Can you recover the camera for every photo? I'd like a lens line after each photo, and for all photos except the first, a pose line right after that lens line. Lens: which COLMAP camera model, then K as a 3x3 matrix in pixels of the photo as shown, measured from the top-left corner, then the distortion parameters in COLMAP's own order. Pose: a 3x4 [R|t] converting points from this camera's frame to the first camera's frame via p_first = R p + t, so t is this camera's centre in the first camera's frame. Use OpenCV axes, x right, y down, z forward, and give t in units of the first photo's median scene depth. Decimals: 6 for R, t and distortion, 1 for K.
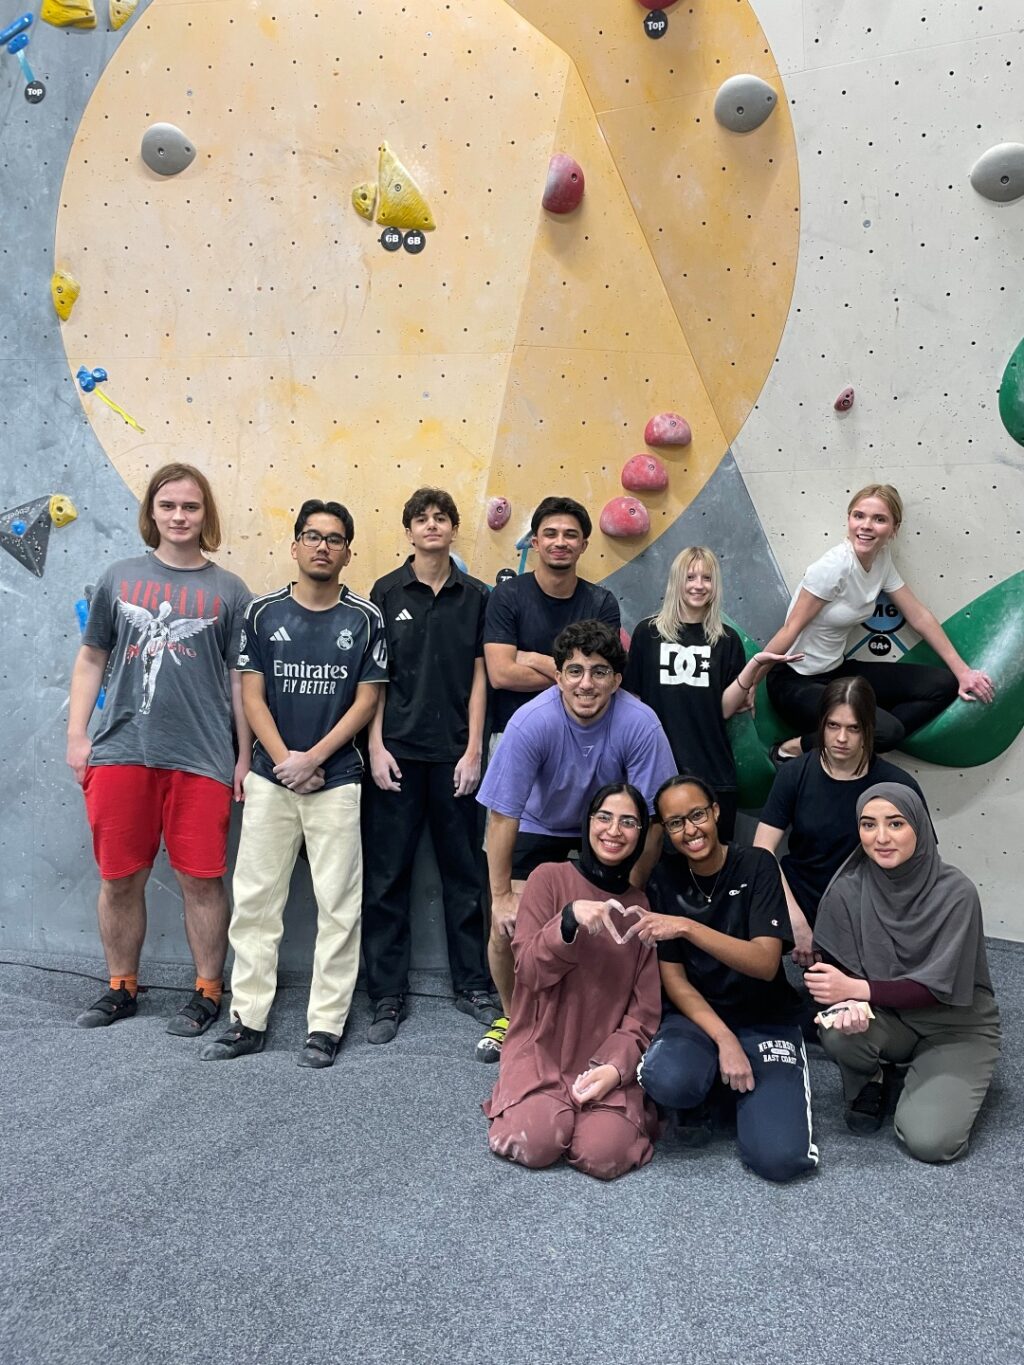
lens RADIAL K [[1039.6, 0, 530.9], [0, 1039.6, 675.9], [0, 0, 1]] dist [0.091128, -0.119197]
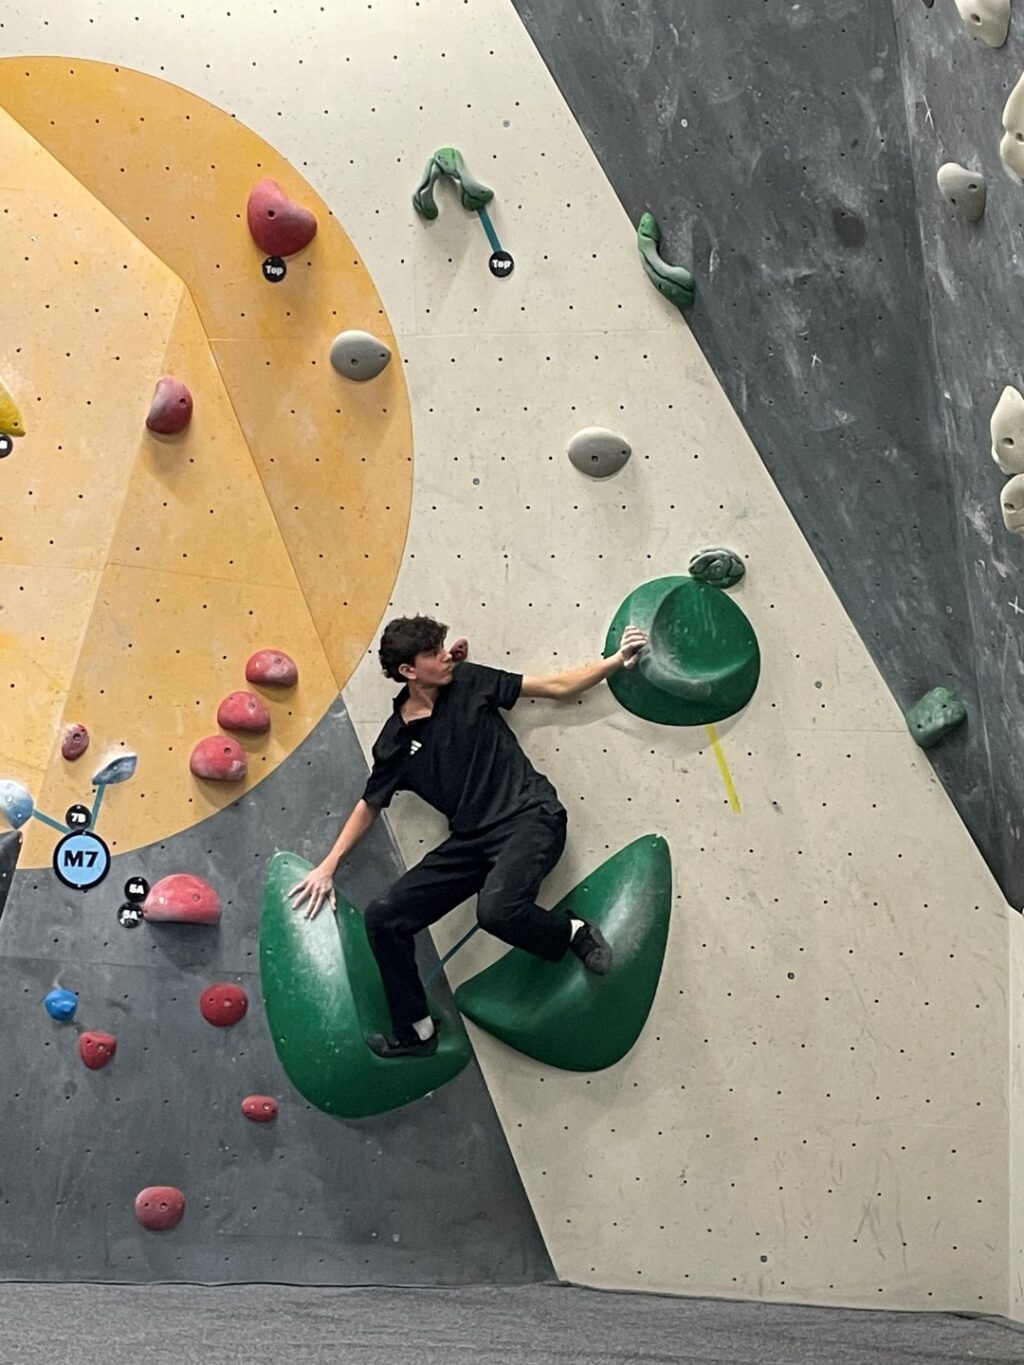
lens RADIAL K [[2621.1, 0, 520.6], [0, 2621.1, 691.7], [0, 0, 1]] dist [0.158743, 0.000000]
pose [[0.979347, 0.075173, 0.187694, -0.082591], [-0.028010, 0.969806, -0.242265, 0.331528], [-0.200238, 0.232004, 0.951882, -1.206159]]
